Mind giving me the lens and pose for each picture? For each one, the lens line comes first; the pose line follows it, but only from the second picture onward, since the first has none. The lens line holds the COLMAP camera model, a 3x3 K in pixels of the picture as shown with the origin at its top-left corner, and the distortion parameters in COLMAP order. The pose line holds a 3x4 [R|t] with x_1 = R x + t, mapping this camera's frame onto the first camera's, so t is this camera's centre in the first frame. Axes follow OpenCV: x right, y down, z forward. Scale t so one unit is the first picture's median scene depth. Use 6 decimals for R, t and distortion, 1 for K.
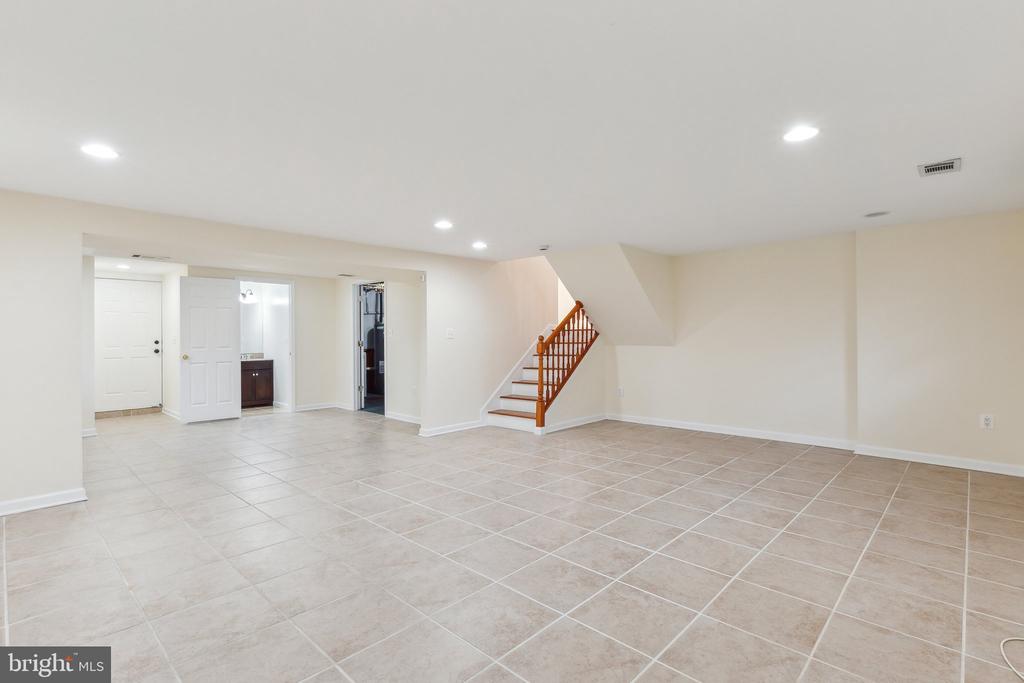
lens RADIAL K [[488.1, 0, 509.6], [0, 488.1, 339.9], [0, 0, 1]] dist [-0.006702, 0.000226]
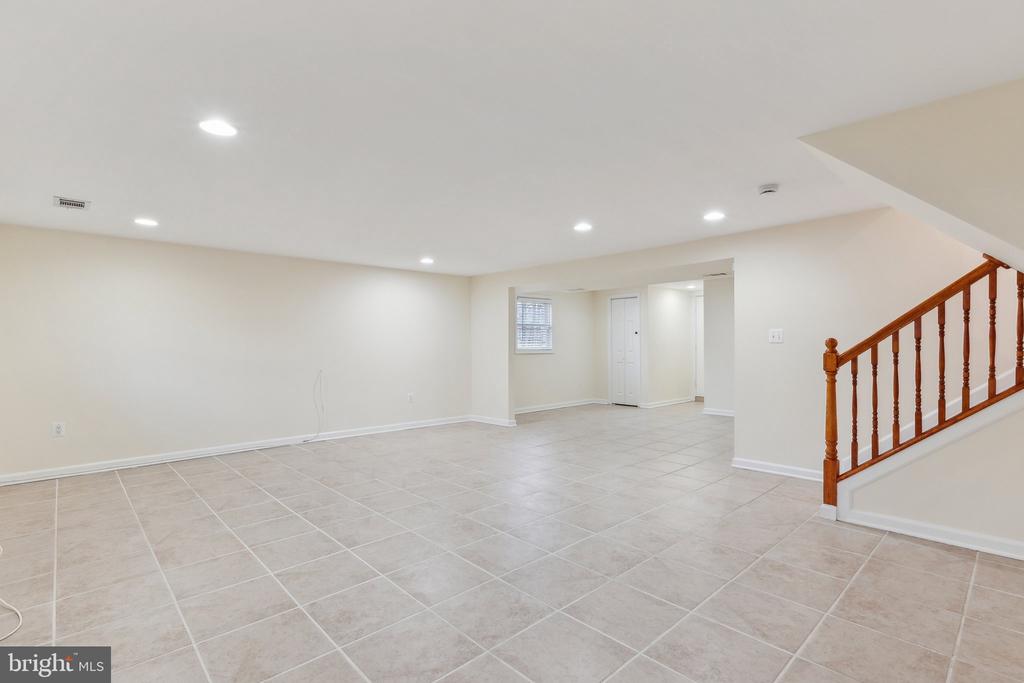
lens RADIAL K [[488.1, 0, 509.6], [0, 488.1, 339.9], [0, 0, 1]] dist [-0.006702, 0.000226]
pose [[-0.062904, -0.003276, -0.998014, 1.067132], [0.002363, 0.999991, -0.003432, -0.008340], [0.998017, -0.002575, -0.062896, 1.137411]]
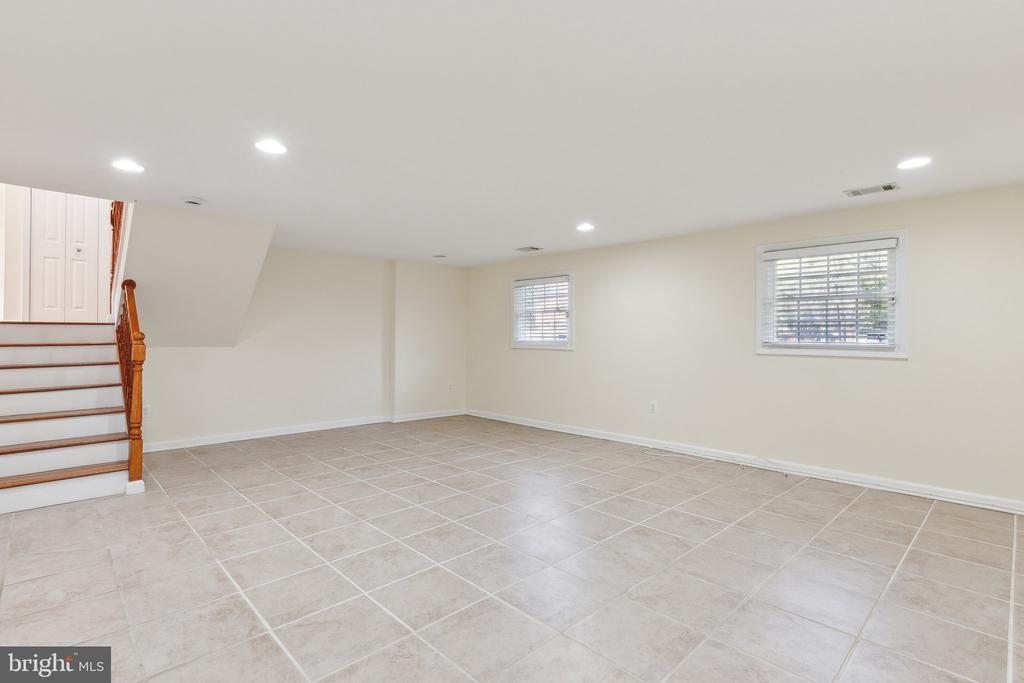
lens RADIAL K [[488.1, 0, 509.6], [0, 488.1, 339.9], [0, 0, 1]] dist [-0.006702, 0.000226]
pose [[0.047492, 0.001446, 0.998871, -0.885380], [-0.001027, 0.999998, -0.001399, 0.004065], [-0.998871, -0.000959, 0.047493, 0.842417]]
